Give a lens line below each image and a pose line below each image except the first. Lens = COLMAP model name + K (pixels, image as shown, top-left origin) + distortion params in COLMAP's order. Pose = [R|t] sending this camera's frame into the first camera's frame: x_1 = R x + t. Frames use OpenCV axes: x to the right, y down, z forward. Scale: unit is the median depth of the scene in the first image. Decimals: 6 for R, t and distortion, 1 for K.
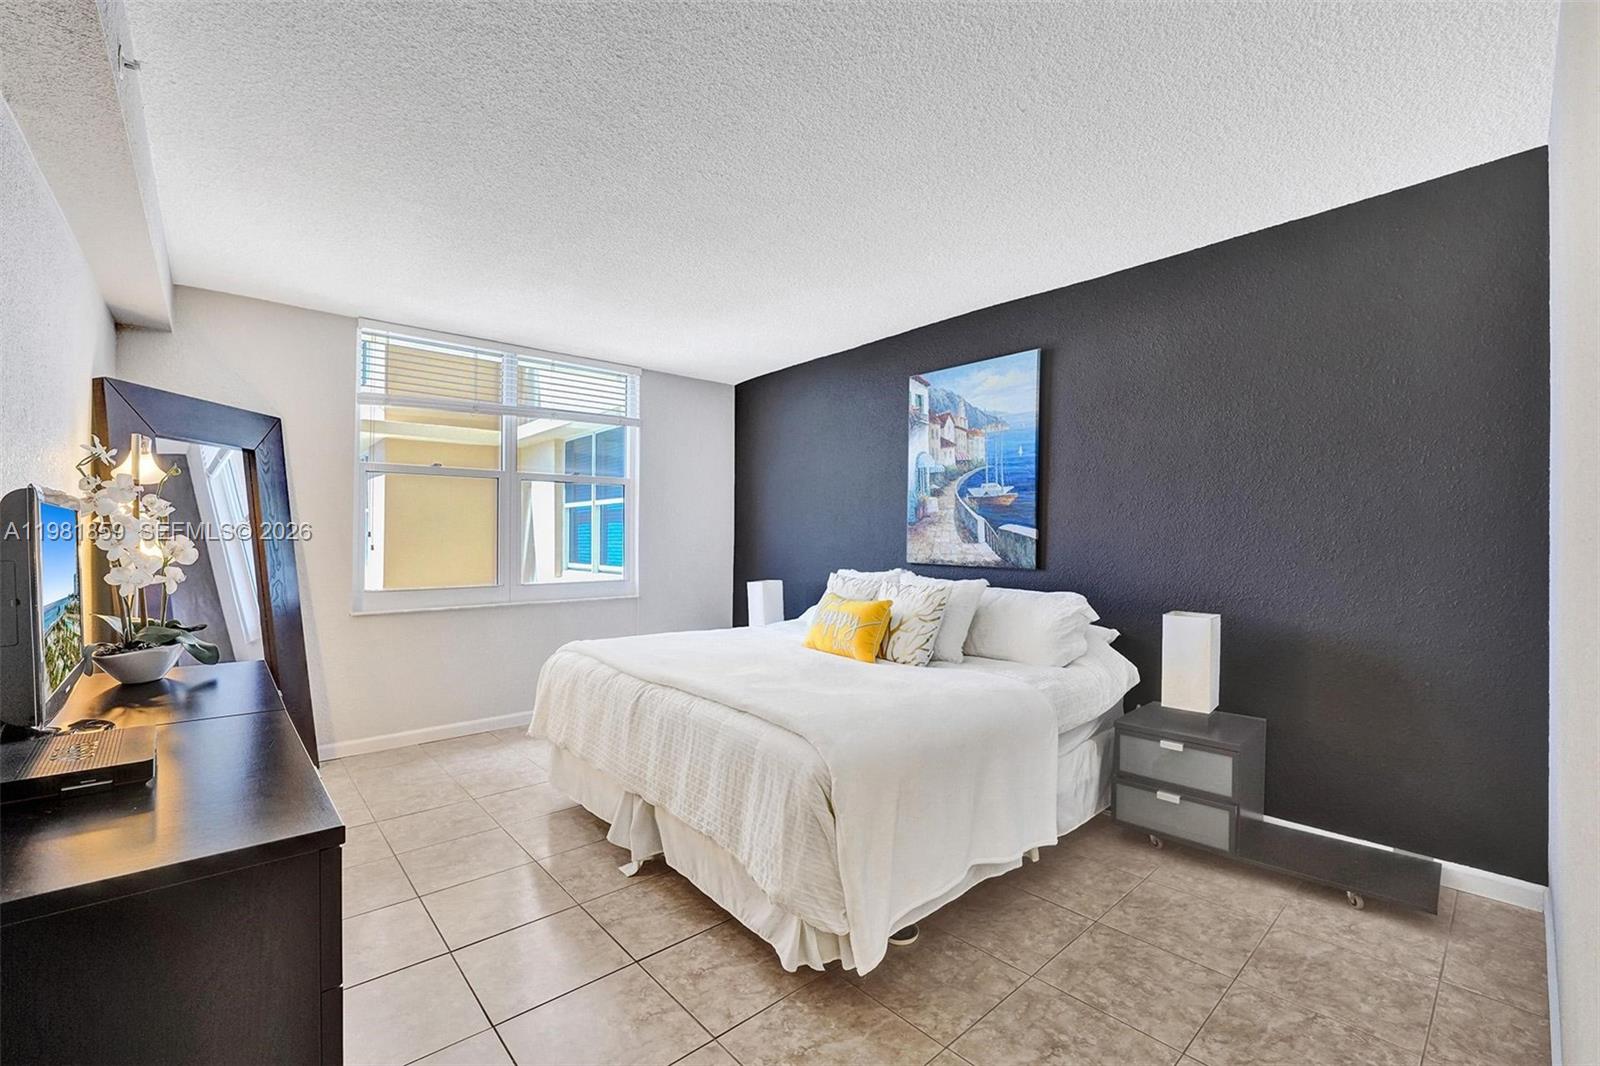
lens RADIAL K [[668.5, 0, 785.9], [0, 668.5, 540.8], [0, 0, 1]] dist [-0.033618, -0.000268]
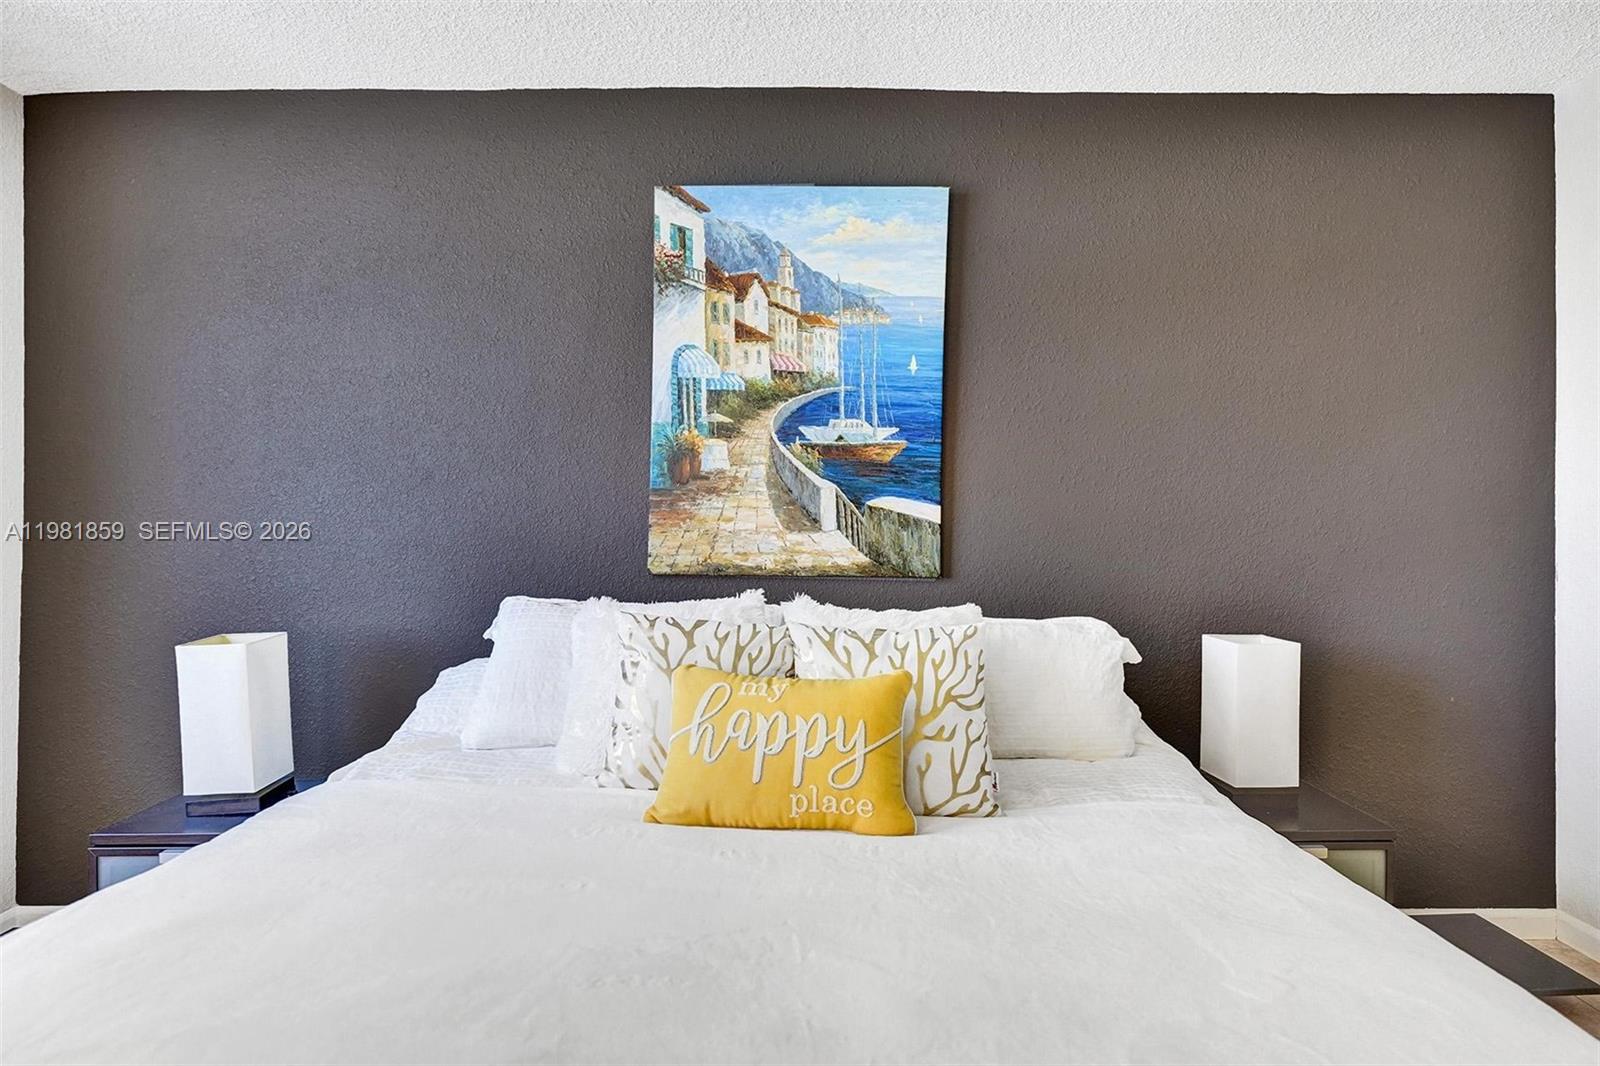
lens RADIAL K [[863.5, 0, 800.0], [0, 863.5, 533.0], [0, 0, 1]] dist [-0.001248, -0.000487]
pose [[0.649299, -0.005593, 0.760513, -0.239571], [0.000596, 0.999976, 0.006845, 0.000026], [-0.760533, -0.003991, 0.649287, 0.562822]]
